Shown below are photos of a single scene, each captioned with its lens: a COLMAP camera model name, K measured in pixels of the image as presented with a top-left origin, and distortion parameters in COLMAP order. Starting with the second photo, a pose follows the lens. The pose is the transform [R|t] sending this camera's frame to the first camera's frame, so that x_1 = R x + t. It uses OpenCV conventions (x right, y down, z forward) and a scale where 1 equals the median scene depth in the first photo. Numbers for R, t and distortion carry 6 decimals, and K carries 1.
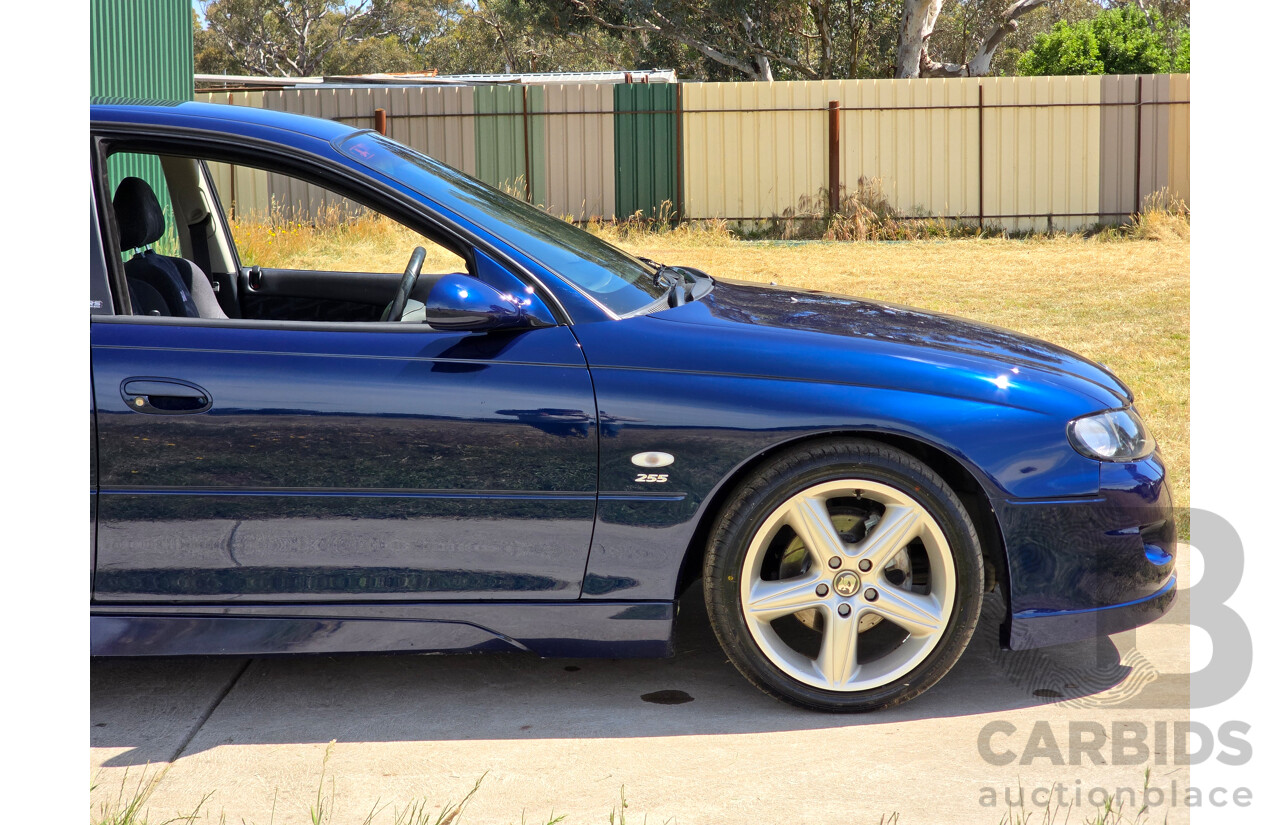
lens RADIAL K [[2348.6, 0, 640.0], [0, 2348.6, 412.5], [0, 0, 1]] dist [-0.202077, 1.991585]
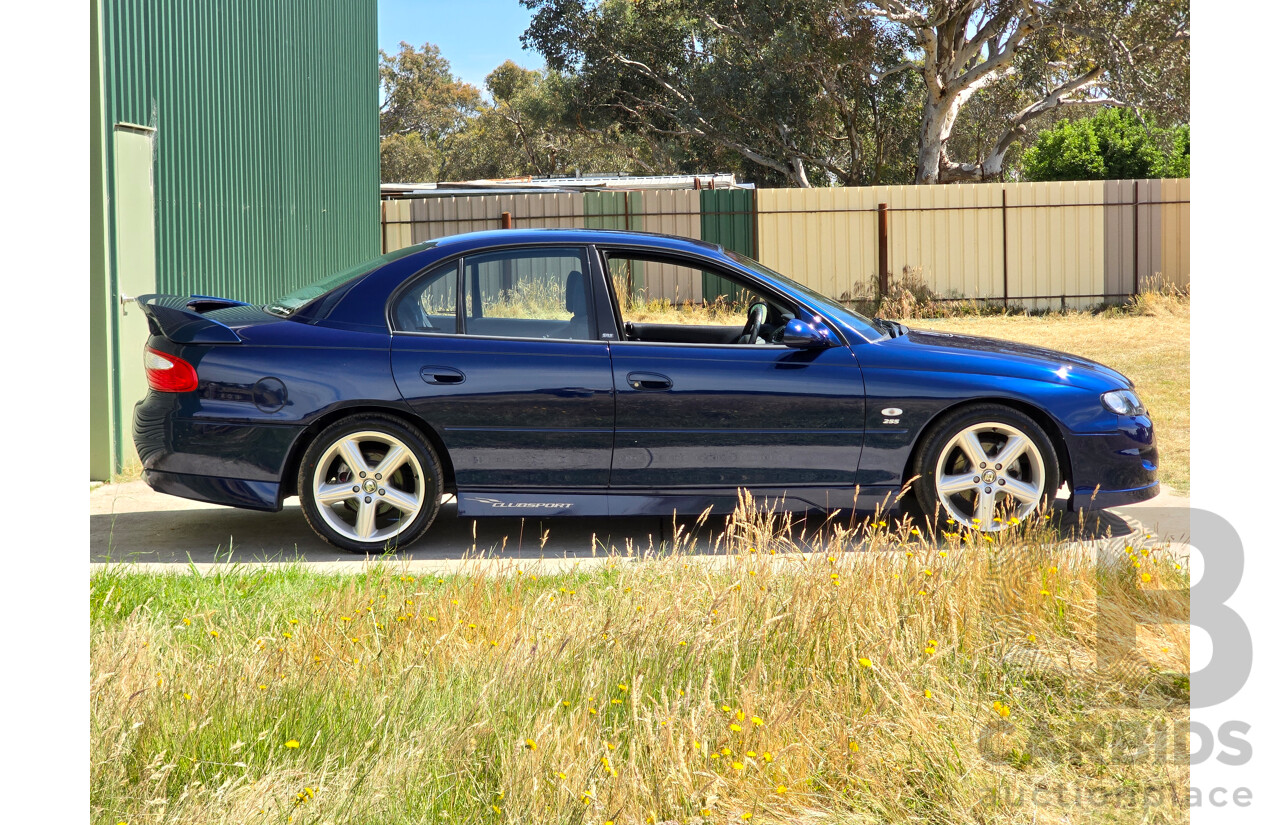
lens RADIAL K [[2446.5, 0, 564.6], [0, 2446.5, 413.8], [0, 0, 1]] dist [-0.352938, 3.093150]
pose [[0.999718, -0.006342, -0.022887, -0.053038], [0.005426, 0.999191, -0.039842, 0.024225], [0.023121, 0.039707, 0.998944, -0.249668]]
